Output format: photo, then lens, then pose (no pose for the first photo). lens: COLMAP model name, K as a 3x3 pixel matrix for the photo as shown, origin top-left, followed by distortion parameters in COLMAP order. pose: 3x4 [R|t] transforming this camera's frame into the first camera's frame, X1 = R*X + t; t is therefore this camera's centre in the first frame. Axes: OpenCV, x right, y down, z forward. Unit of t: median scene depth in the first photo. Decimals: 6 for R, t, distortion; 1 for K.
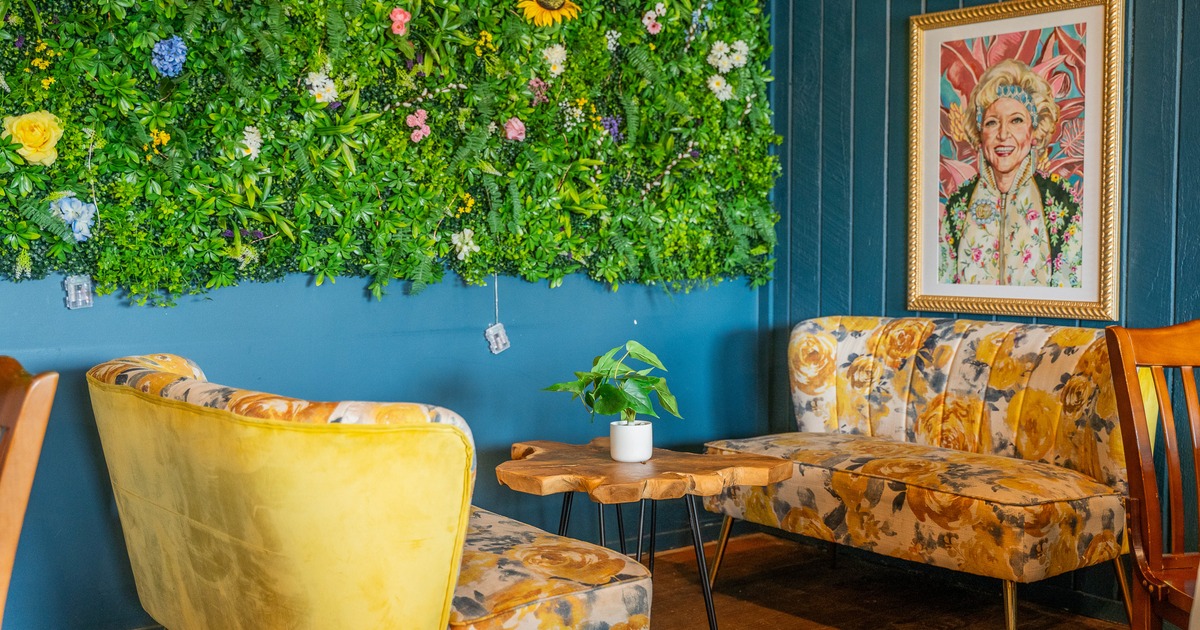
lens RADIAL K [[1359.8, 0, 600.9], [0, 1359.8, 317.3], [0, 0, 1]] dist [0.010332, 0.000000]
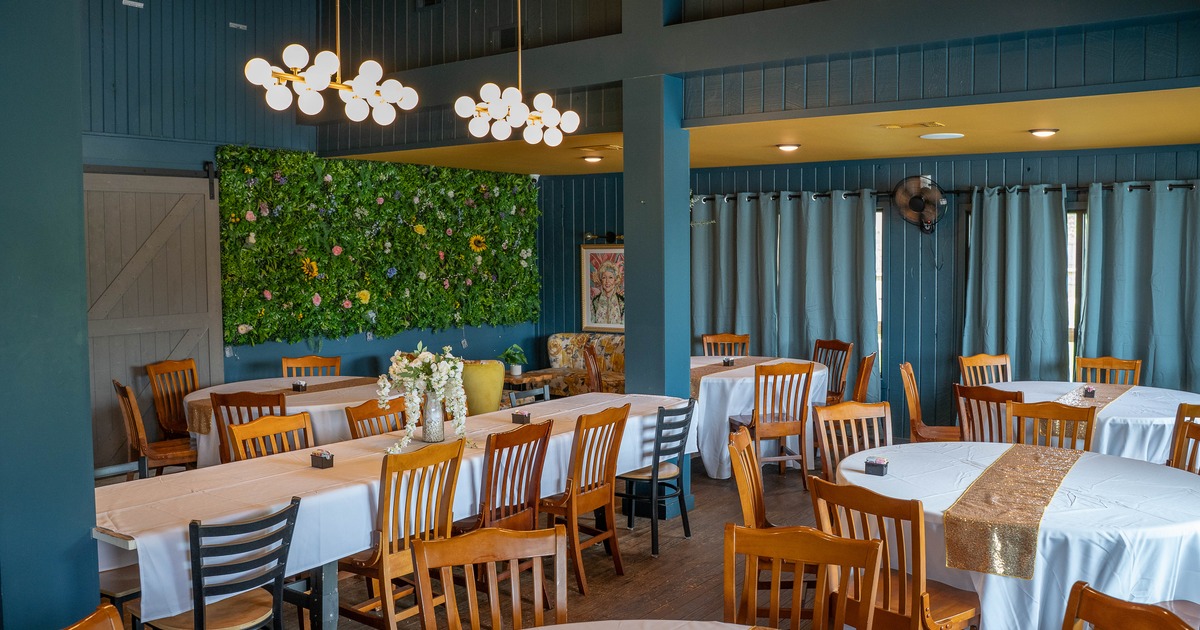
lens RADIAL K [[960.6, 0, 599.7], [0, 960.6, 313.1], [0, 0, 1]] dist [-0.002664, -0.000173]
pose [[0.965420, -0.025483, 0.259452, -0.364540], [0.024561, 0.999675, 0.006799, -0.067604], [-0.259541, -0.000192, 0.965732, -1.371524]]
